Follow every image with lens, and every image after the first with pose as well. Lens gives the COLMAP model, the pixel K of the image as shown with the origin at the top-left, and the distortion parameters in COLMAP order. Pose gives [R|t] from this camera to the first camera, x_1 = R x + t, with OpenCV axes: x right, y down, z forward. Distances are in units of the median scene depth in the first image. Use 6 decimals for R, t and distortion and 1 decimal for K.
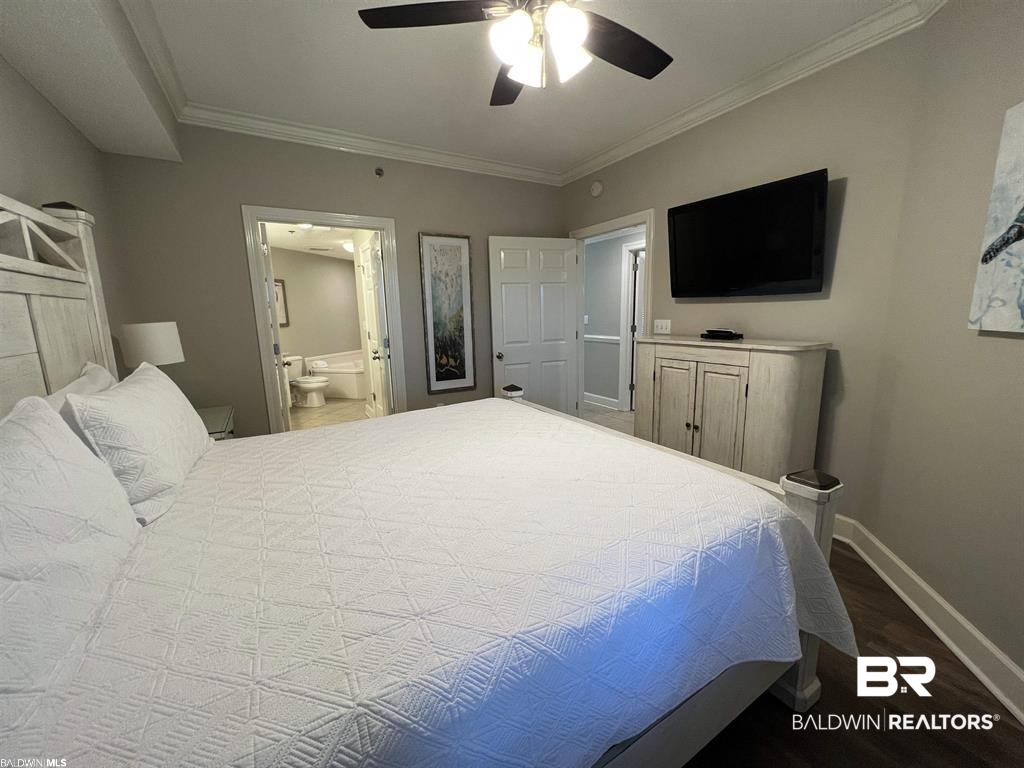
lens RADIAL K [[409.2, 0, 512.0], [0, 409.2, 384.0], [0, 0, 1]] dist [0.000001, 0.000017]
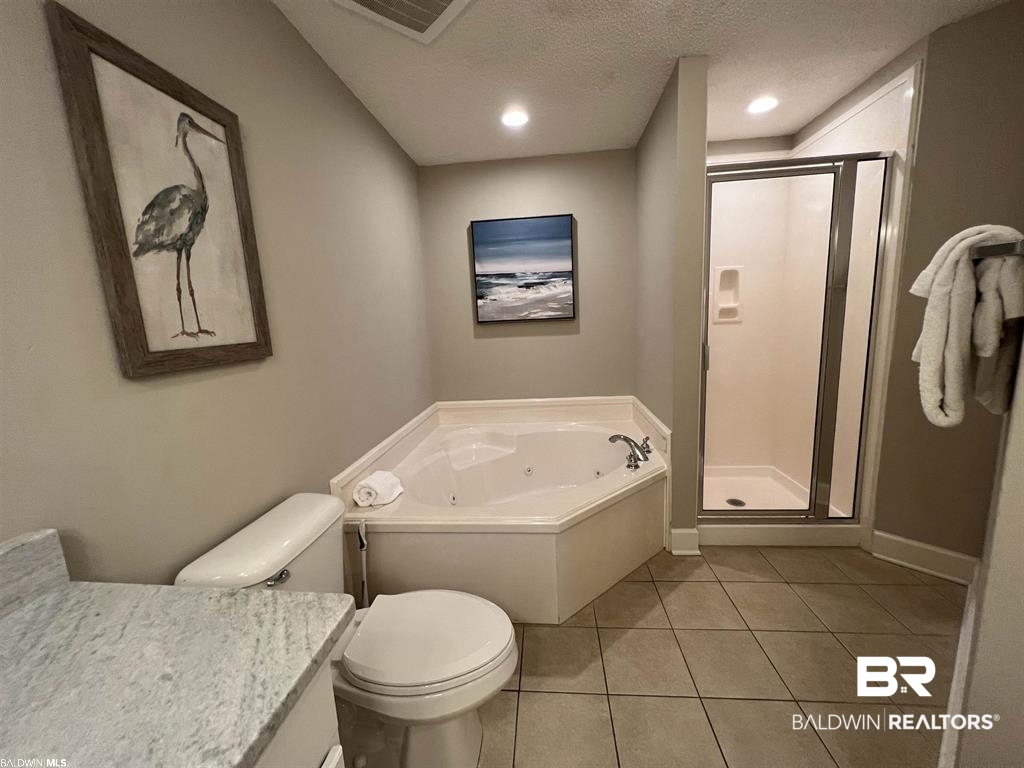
lens RADIAL K [[409.2, 0, 512.0], [0, 409.2, 384.0], [0, 0, 1]] dist [0.000001, 0.000017]
pose [[0.985312, -0.051060, 0.162953, -0.463198], [0.053161, 0.998549, -0.008555, -0.120202], [-0.162280, 0.017092, 0.986597, 0.785581]]
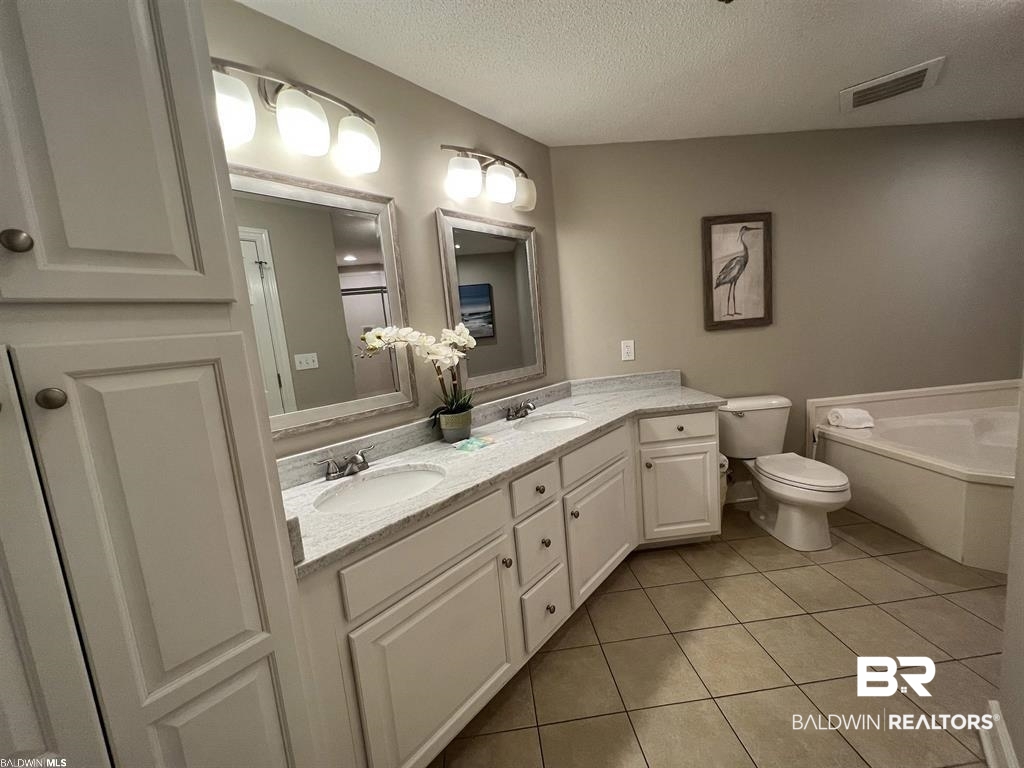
lens RADIAL K [[409.2, 0, 512.0], [0, 409.2, 384.0], [0, 0, 1]] dist [0.000001, 0.000017]
pose [[0.332236, 0.118042, -0.935781, -0.235502], [-0.084331, 0.991882, 0.095178, -0.098669], [0.939419, 0.047294, 0.339493, 0.616393]]
